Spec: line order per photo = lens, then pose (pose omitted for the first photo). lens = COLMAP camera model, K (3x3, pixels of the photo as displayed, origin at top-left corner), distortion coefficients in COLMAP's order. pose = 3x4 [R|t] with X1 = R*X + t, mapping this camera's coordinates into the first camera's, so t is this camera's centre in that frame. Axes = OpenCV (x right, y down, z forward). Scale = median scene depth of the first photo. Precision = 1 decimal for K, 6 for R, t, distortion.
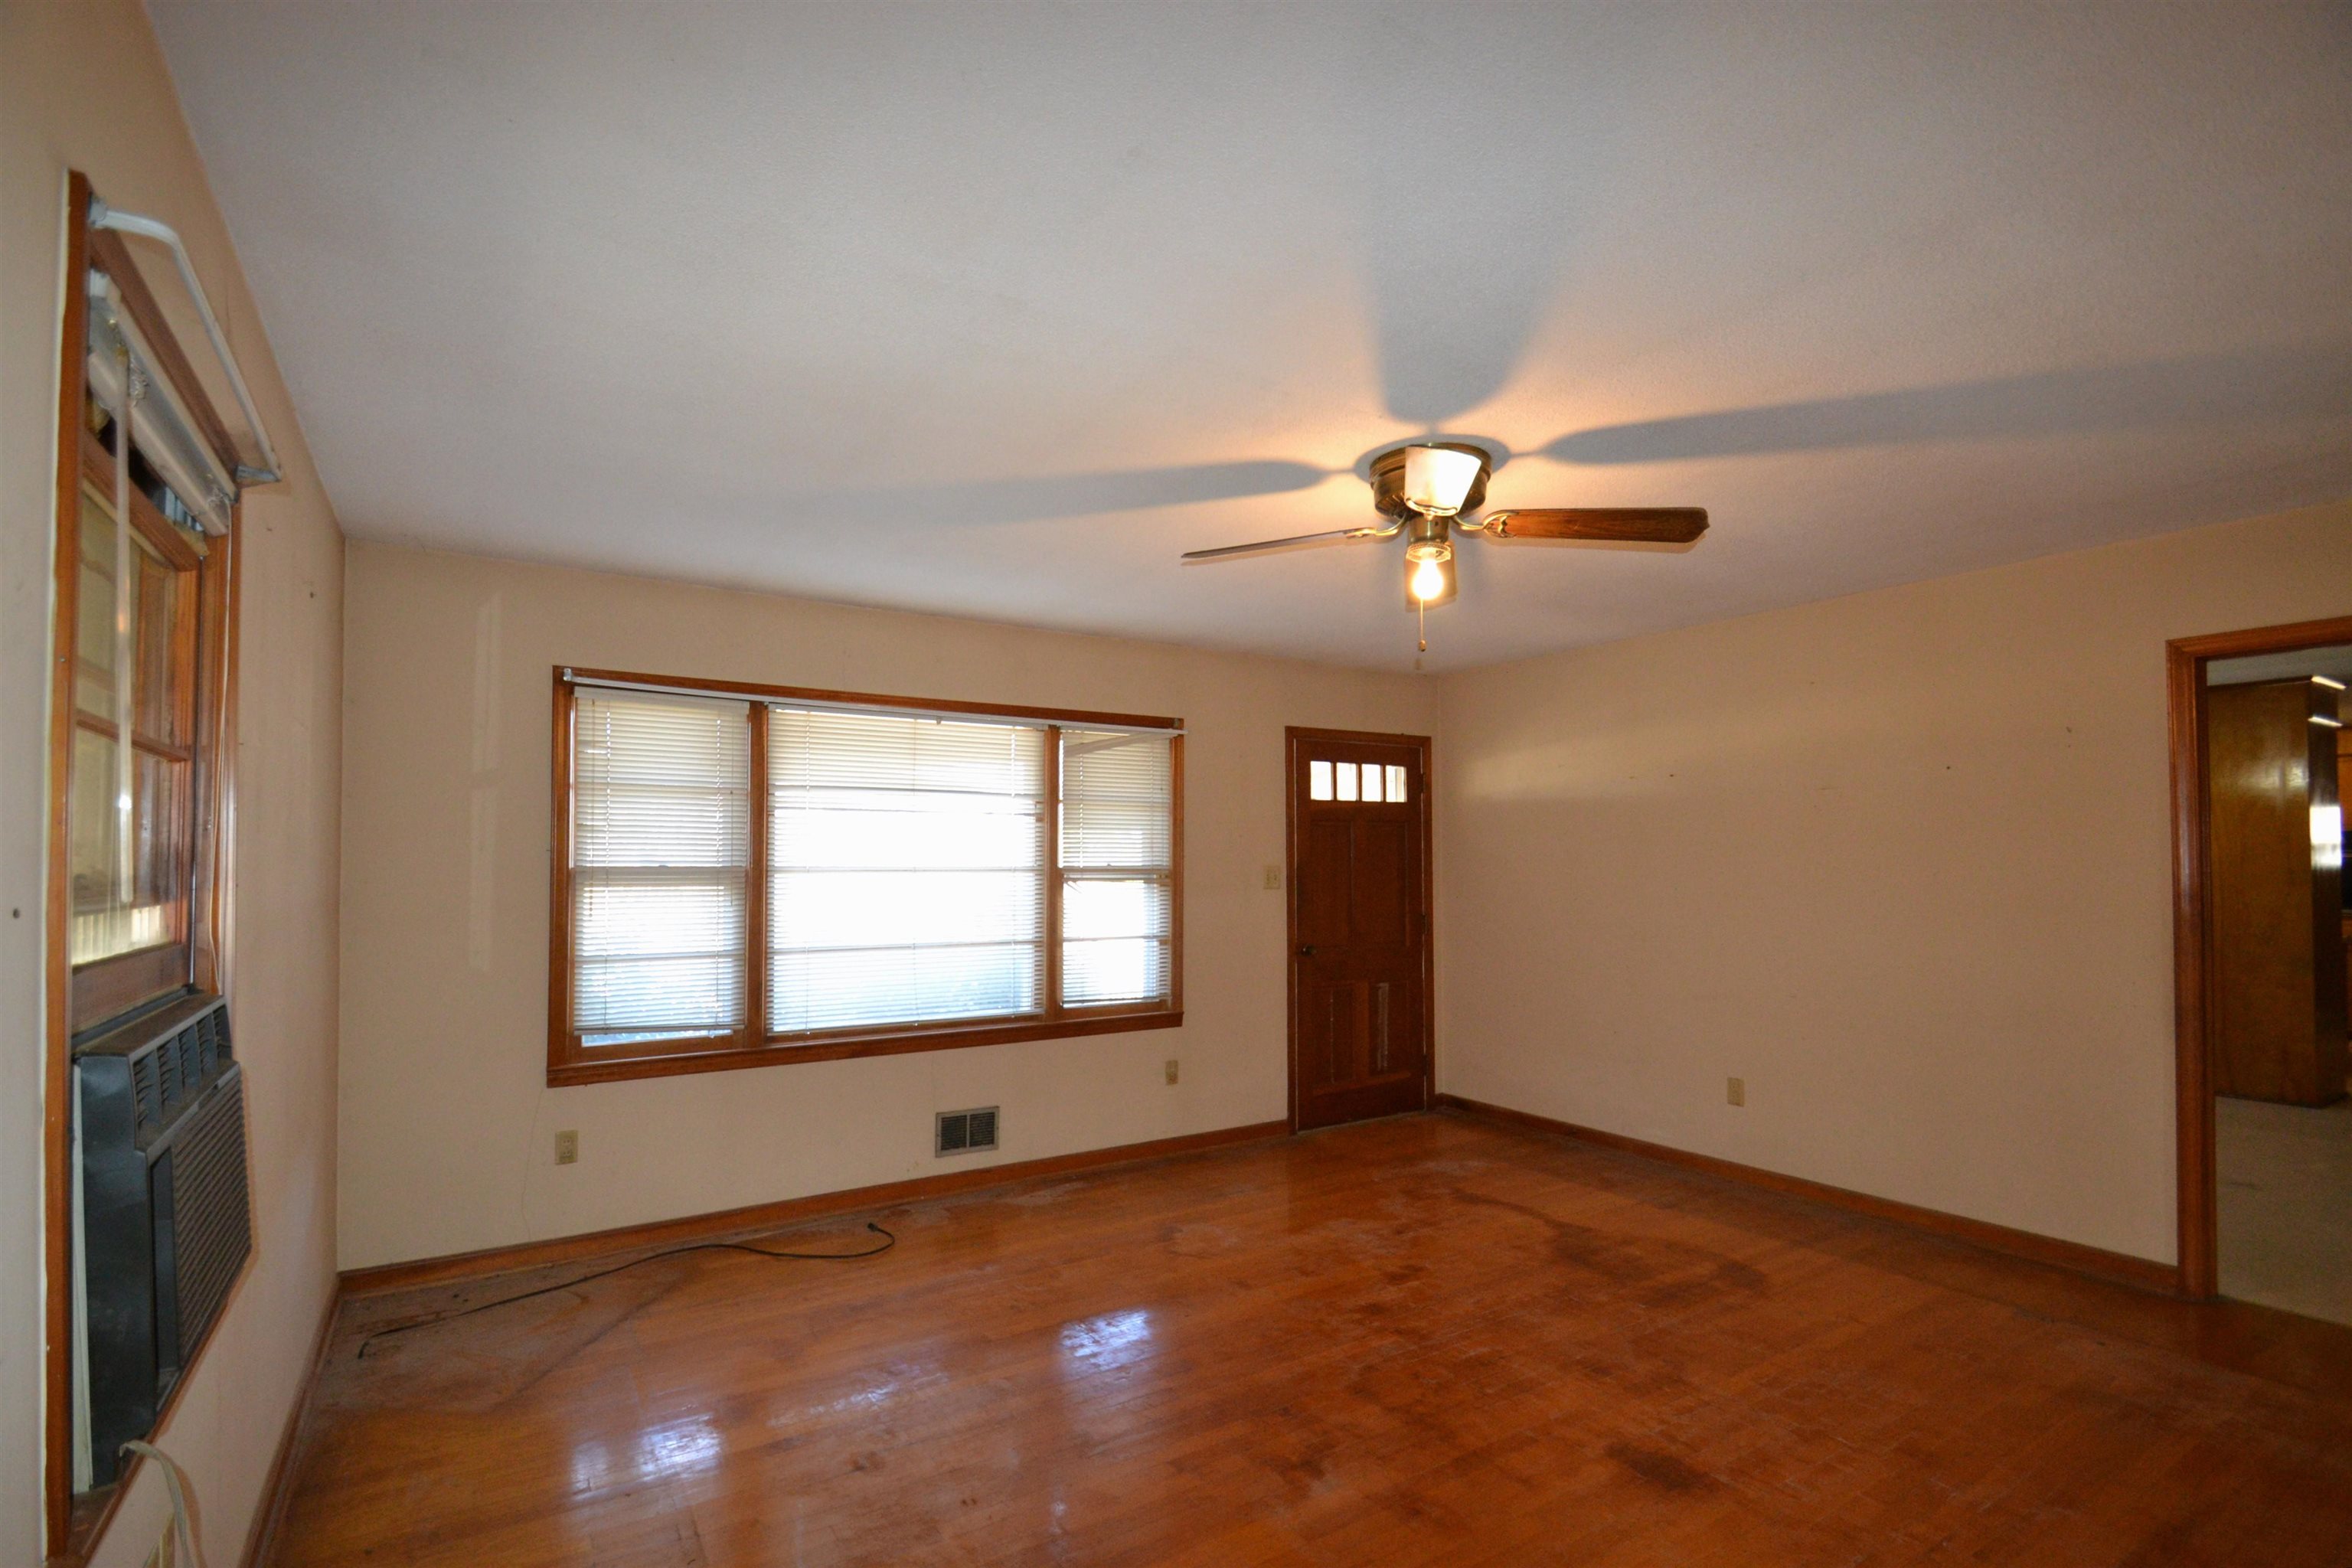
lens RADIAL K [[1073.6, 0, 1161.1], [0, 1073.6, 839.9], [0, 0, 1]] dist [0.002302, 0.000255]
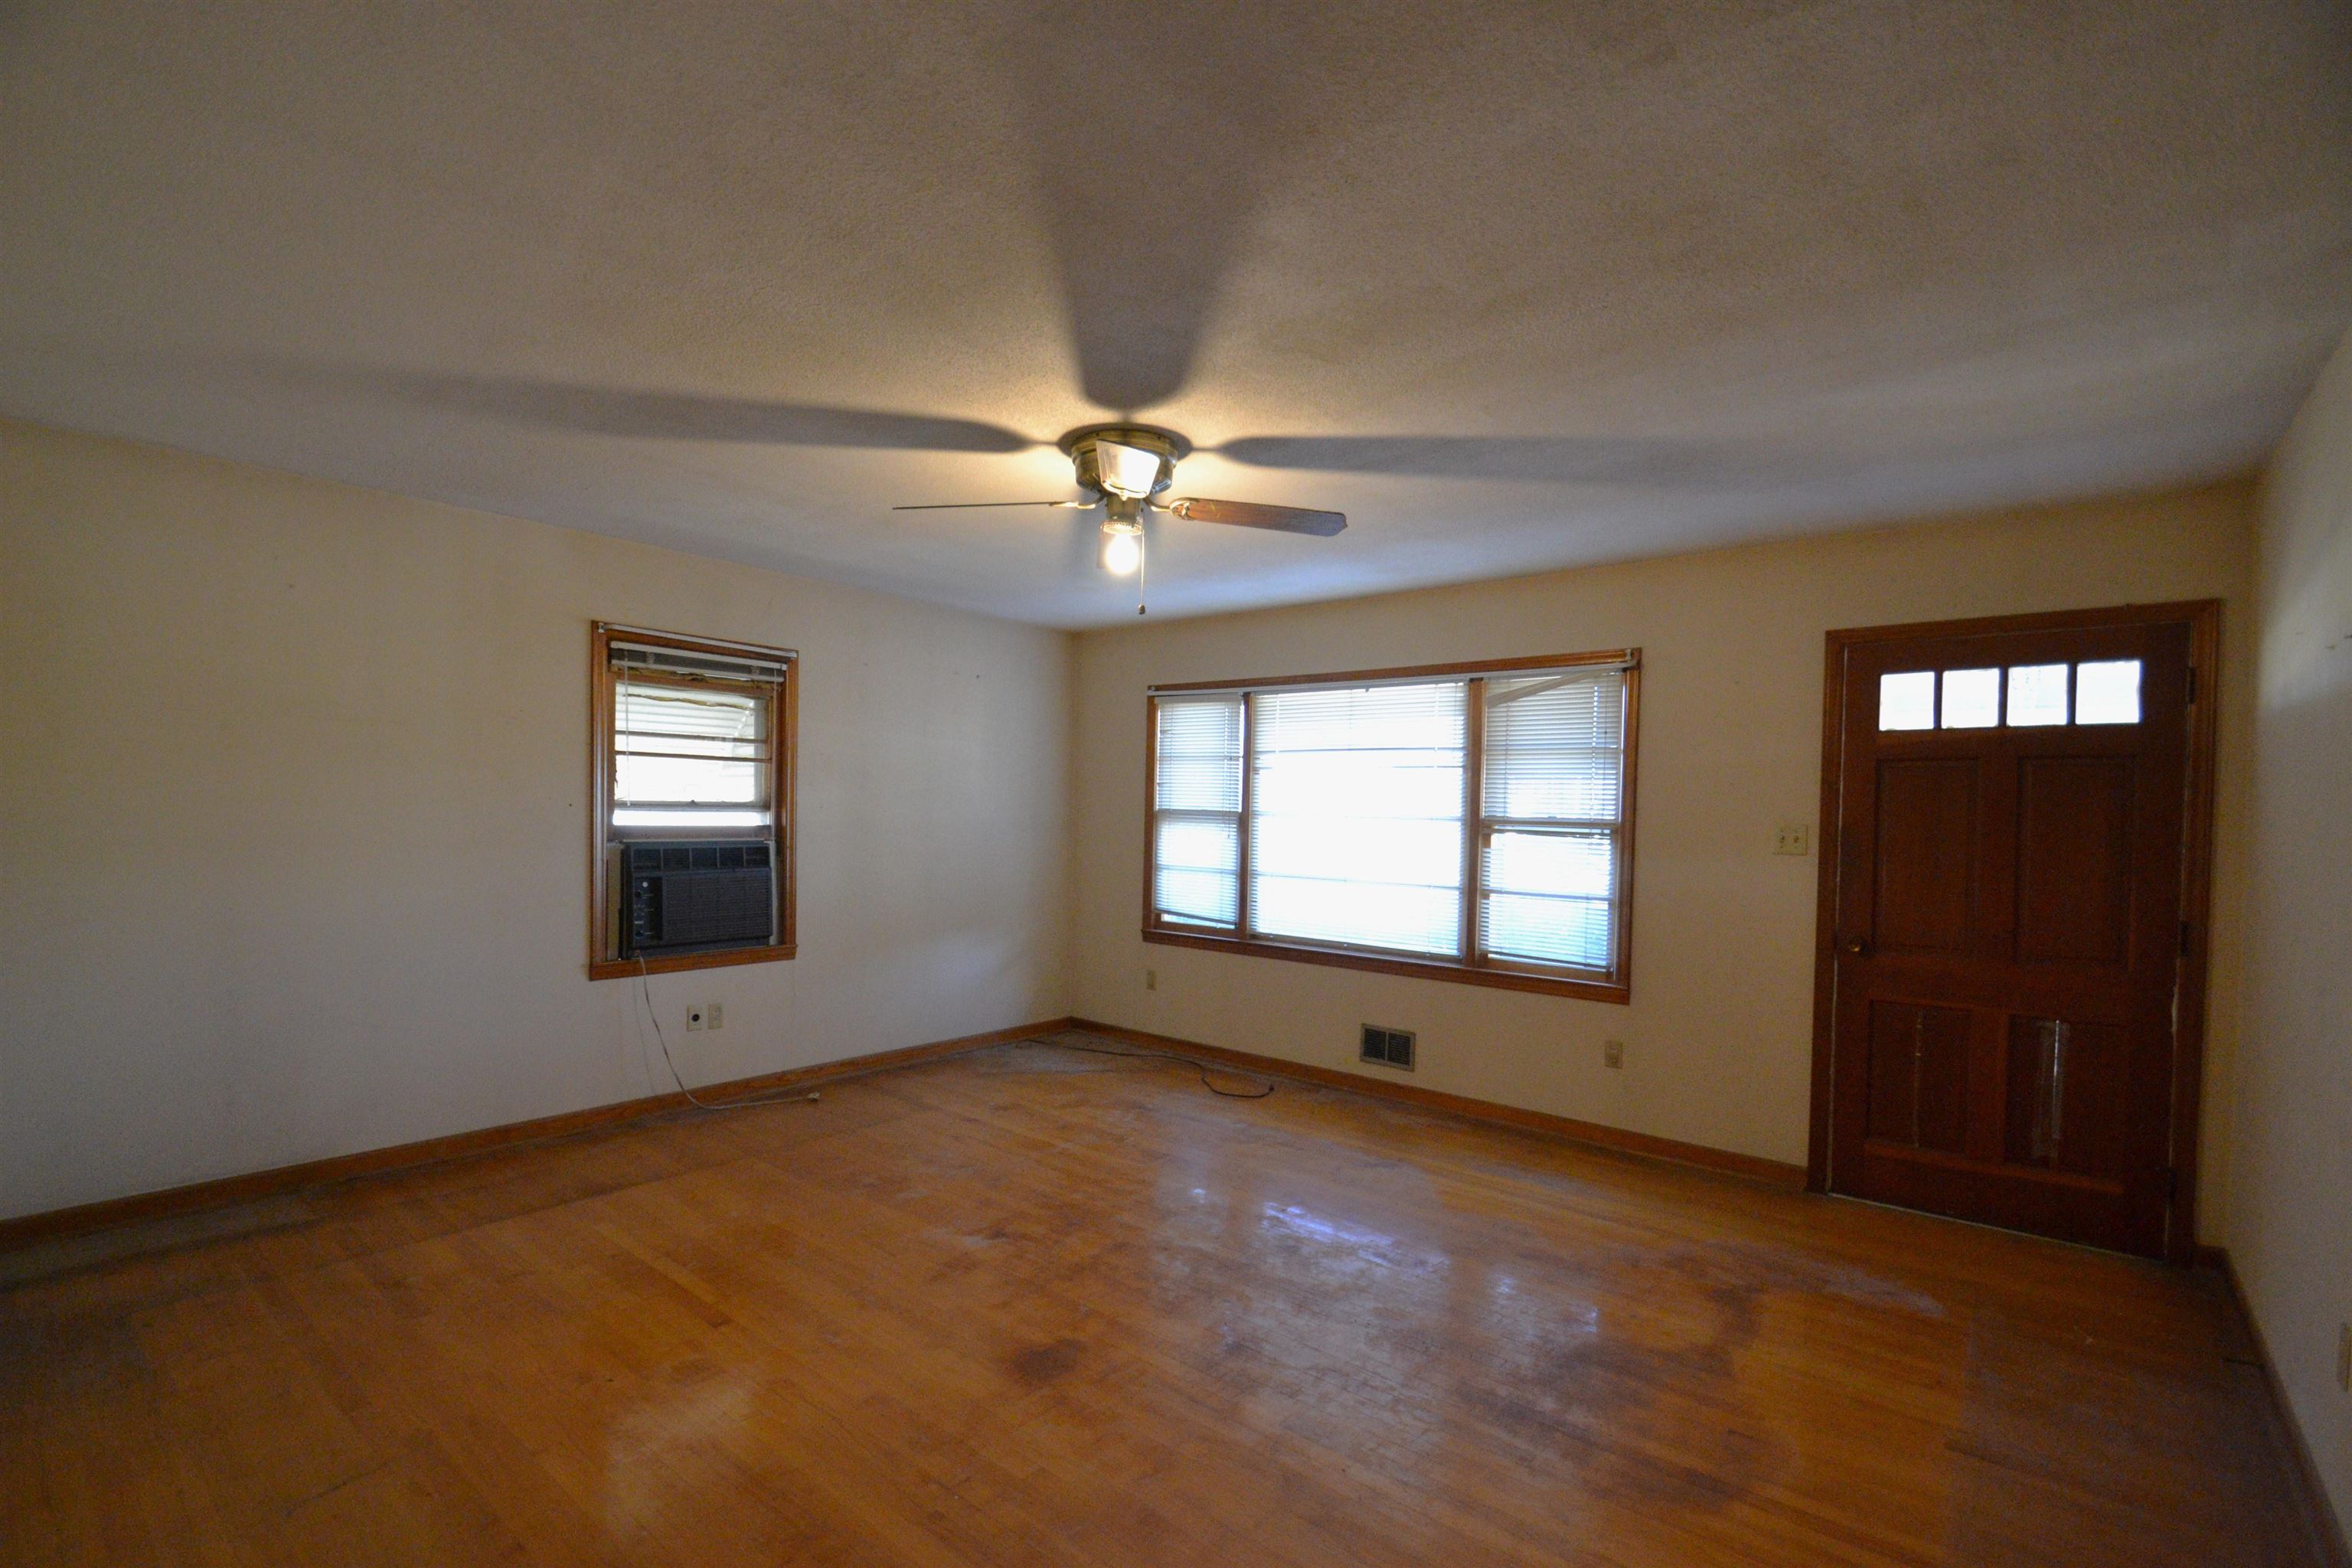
lens RADIAL K [[1073.6, 0, 1161.1], [0, 1073.6, 839.9], [0, 0, 1]] dist [0.002302, 0.000255]
pose [[0.298068, 0.033907, -0.953942, 0.793719], [-0.002537, 0.999394, 0.034729, 0.012047], [0.954541, -0.007932, 0.297973, 0.415124]]
